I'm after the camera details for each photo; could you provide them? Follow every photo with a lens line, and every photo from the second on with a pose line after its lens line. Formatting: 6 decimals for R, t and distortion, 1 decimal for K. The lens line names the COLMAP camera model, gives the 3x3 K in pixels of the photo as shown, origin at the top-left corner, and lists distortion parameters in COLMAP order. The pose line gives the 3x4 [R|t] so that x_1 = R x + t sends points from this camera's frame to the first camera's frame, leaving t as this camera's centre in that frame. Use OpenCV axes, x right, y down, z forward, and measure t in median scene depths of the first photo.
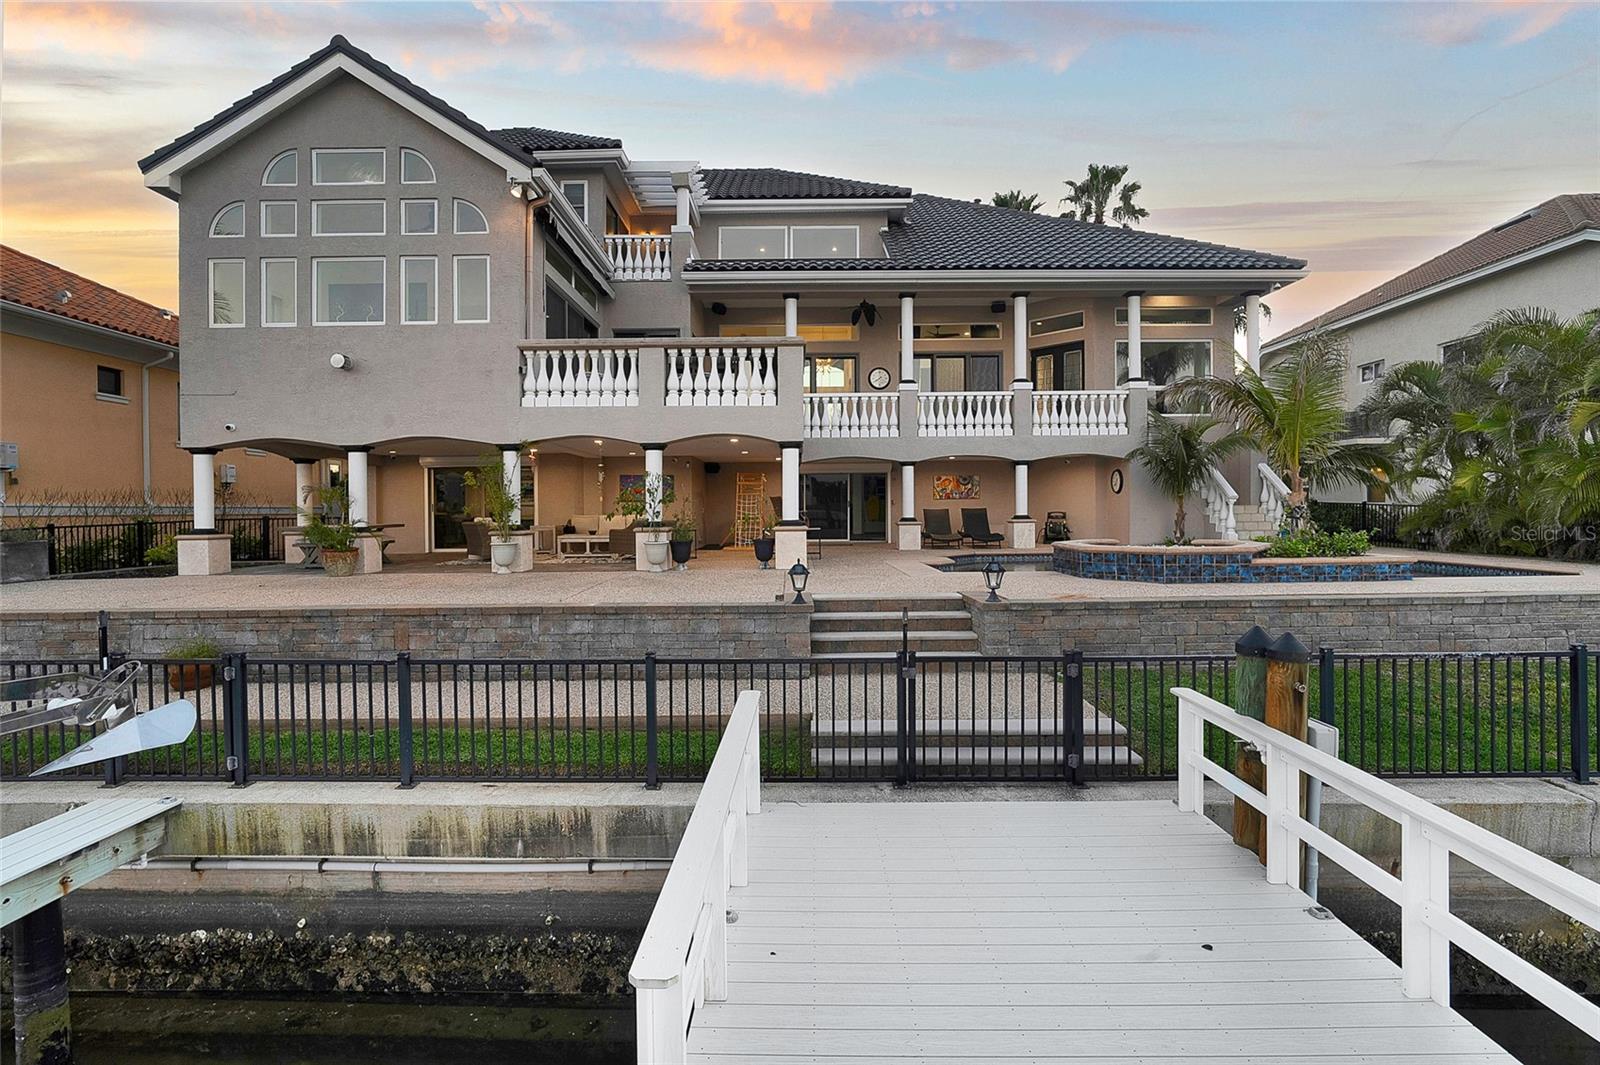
lens RADIAL K [[739.0, 0, 798.3], [0, 739.0, 537.5], [0, 0, 1]] dist [-0.014650, 0.005245]
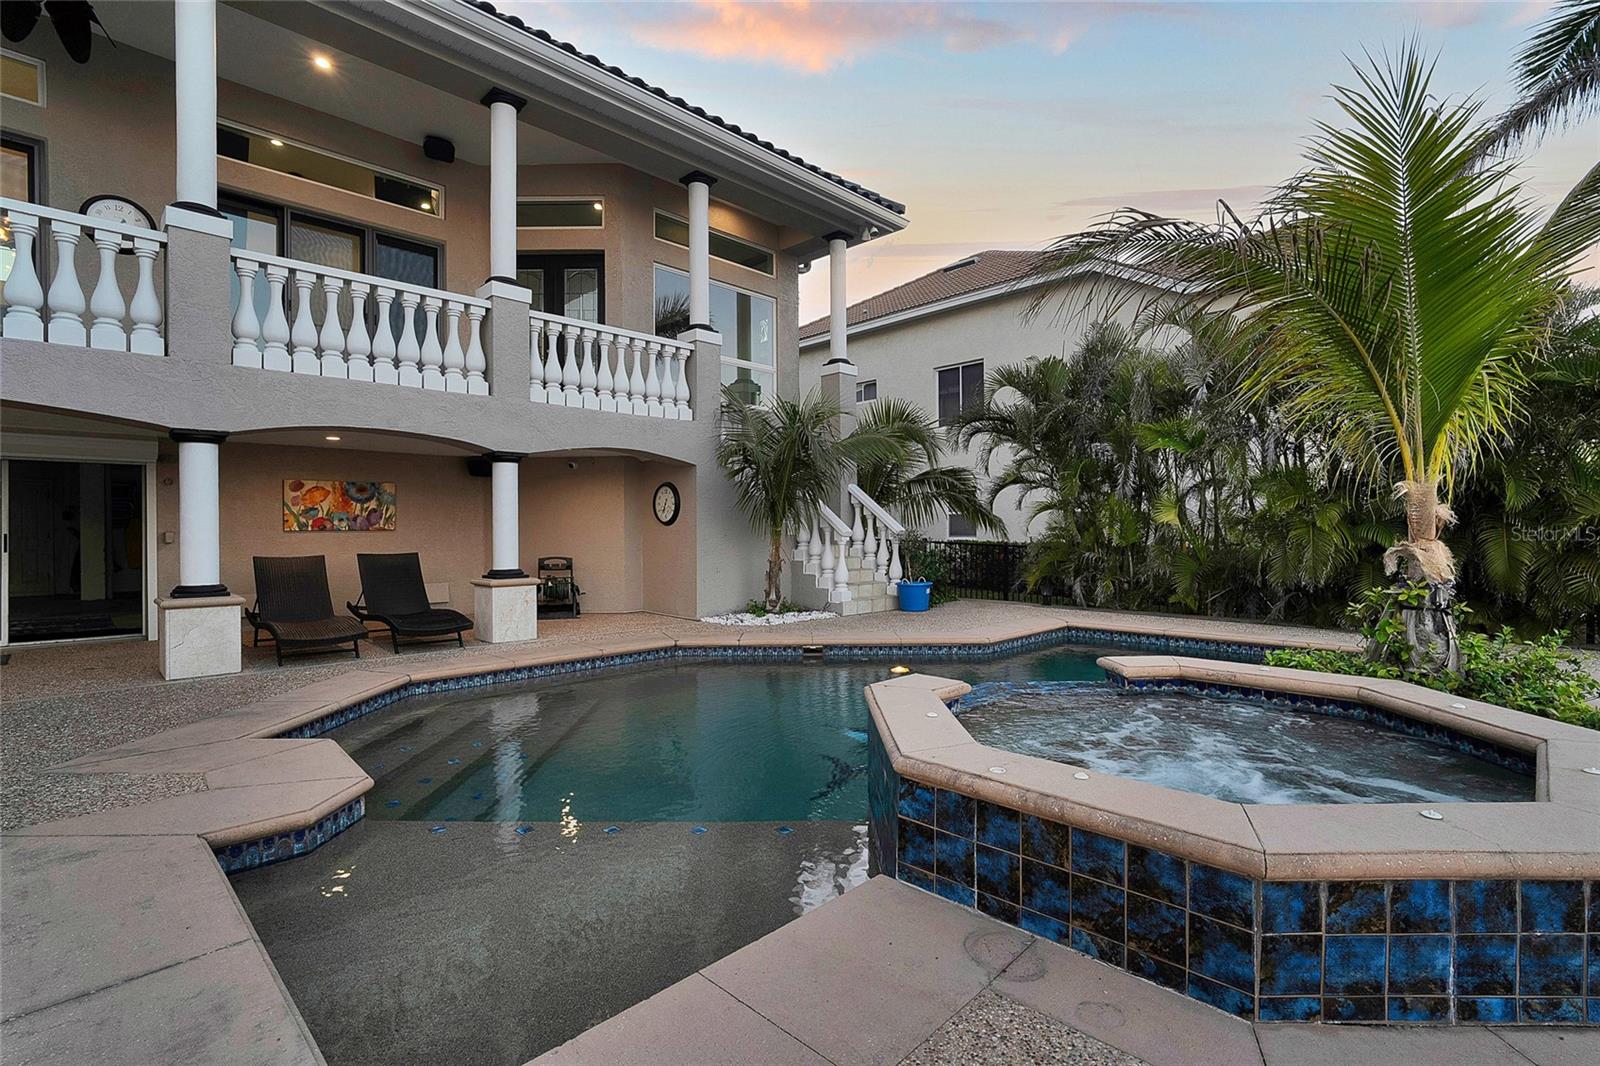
lens RADIAL K [[739.0, 0, 799.8], [0, 739.0, 529.6], [0, 0, 1]] dist [-0.014650, 0.005245]
pose [[0.699905, 0.007764, 0.714194, 0.099712], [0.022174, 0.999223, -0.032593, -0.036214], [-0.713892, 0.038648, 0.699189, 0.543255]]
